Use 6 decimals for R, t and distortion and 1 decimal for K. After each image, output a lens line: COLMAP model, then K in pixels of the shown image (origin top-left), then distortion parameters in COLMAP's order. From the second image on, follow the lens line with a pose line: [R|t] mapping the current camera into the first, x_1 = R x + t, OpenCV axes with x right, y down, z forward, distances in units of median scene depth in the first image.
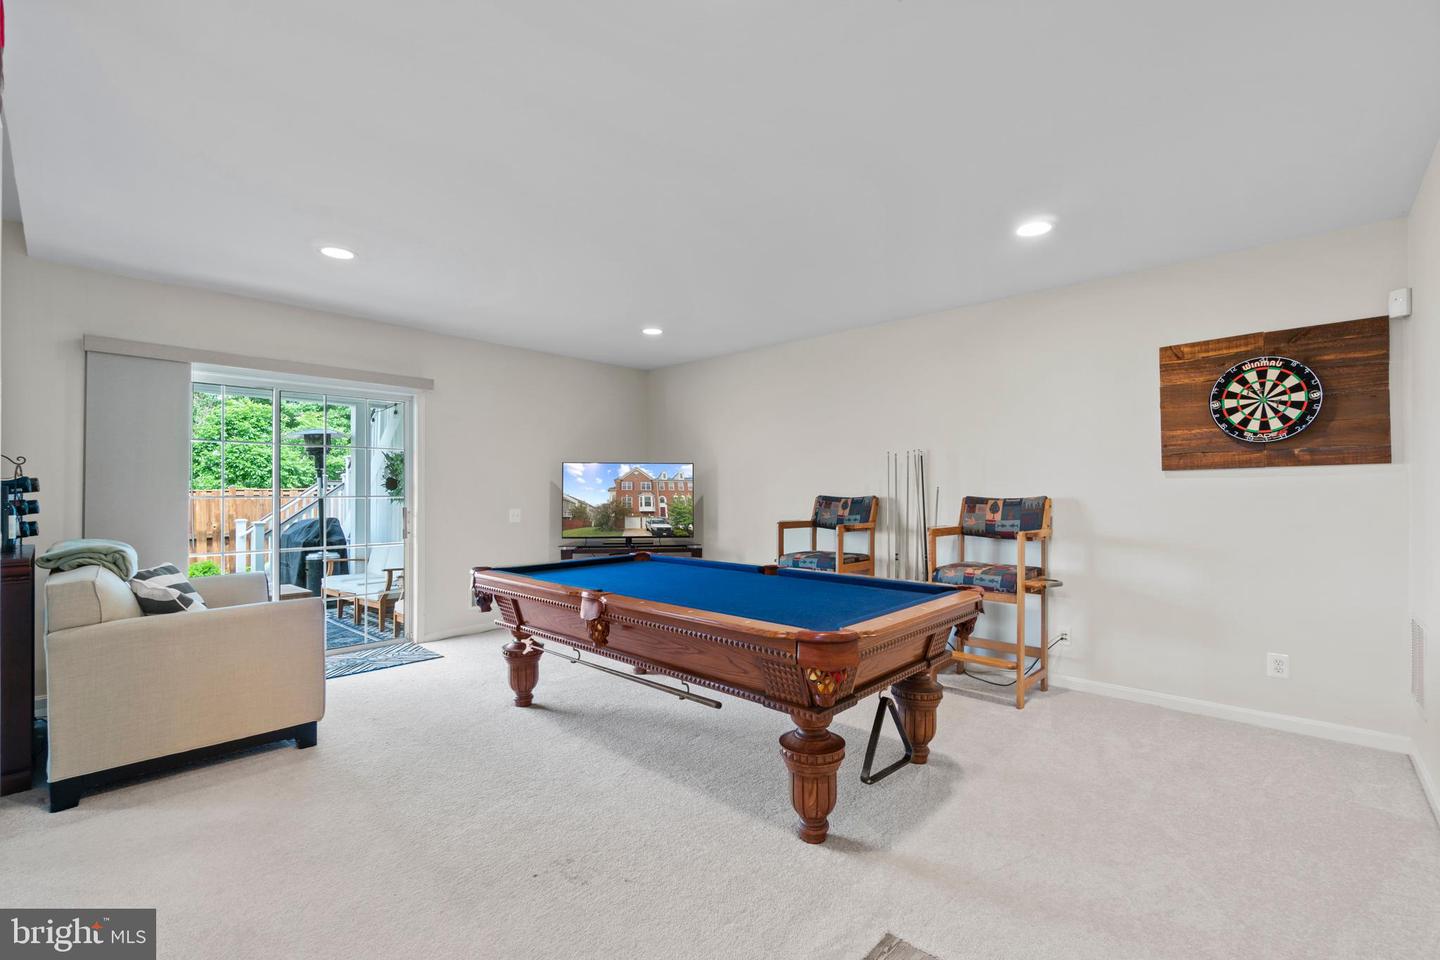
lens RADIAL K [[622.6, 0, 723.0], [0, 622.6, 484.6], [0, 0, 1]] dist [-0.000063, -0.000091]
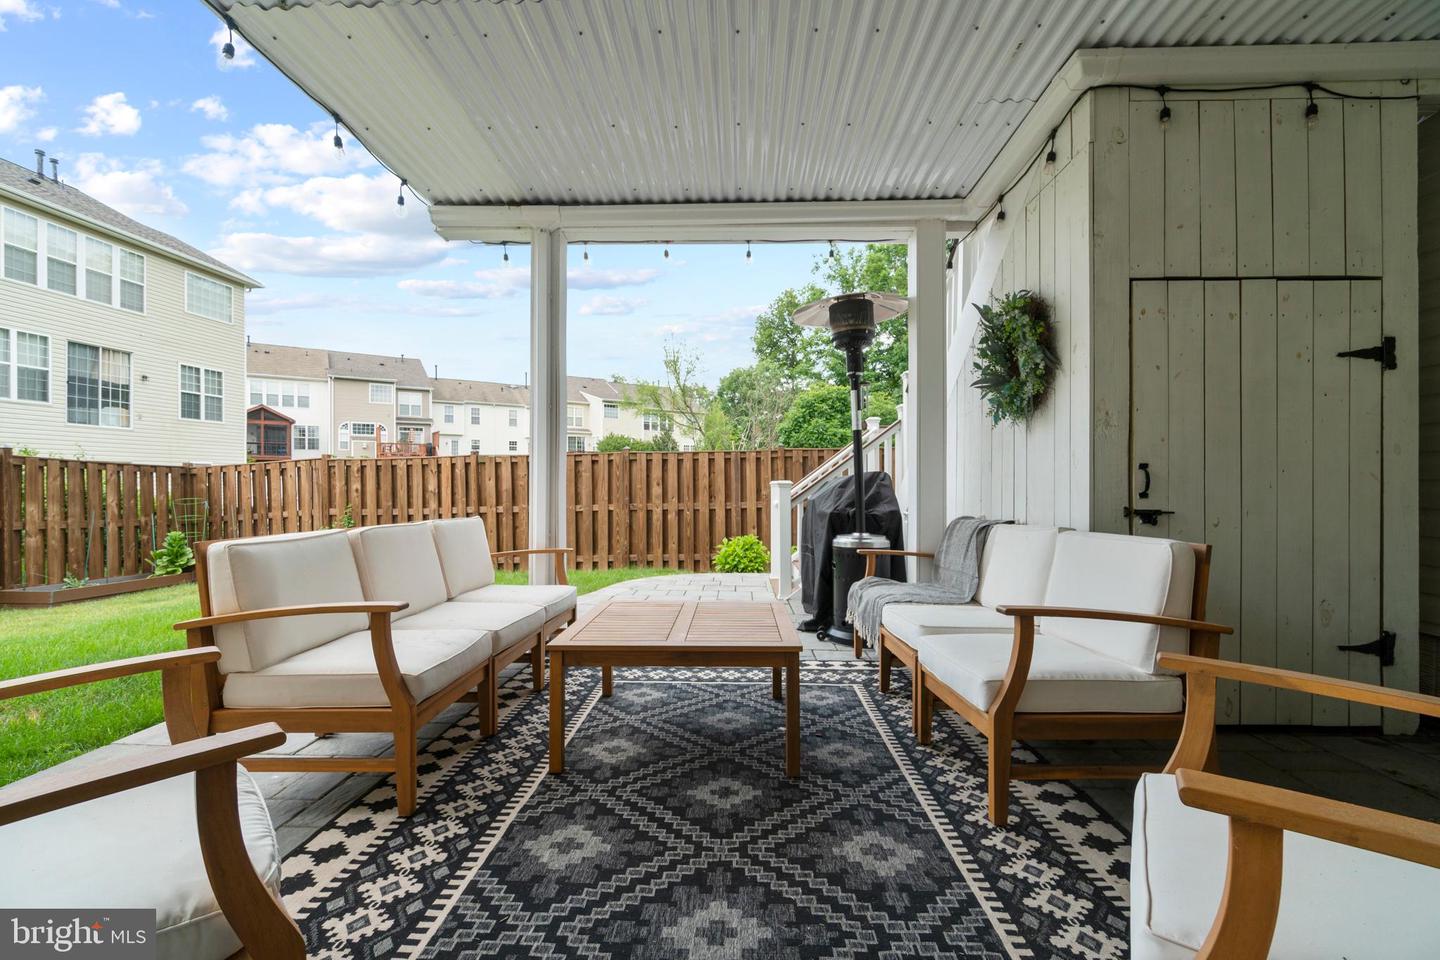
lens RADIAL K [[622.6, 0, 723.0], [0, 622.6, 484.6], [0, 0, 1]] dist [-0.000063, -0.000091]
pose [[0.666607, 0.006165, -0.745384, -0.332972], [0.003720, 0.999926, 0.011597, 0.060678], [0.745400, -0.010503, 0.666535, 0.569313]]
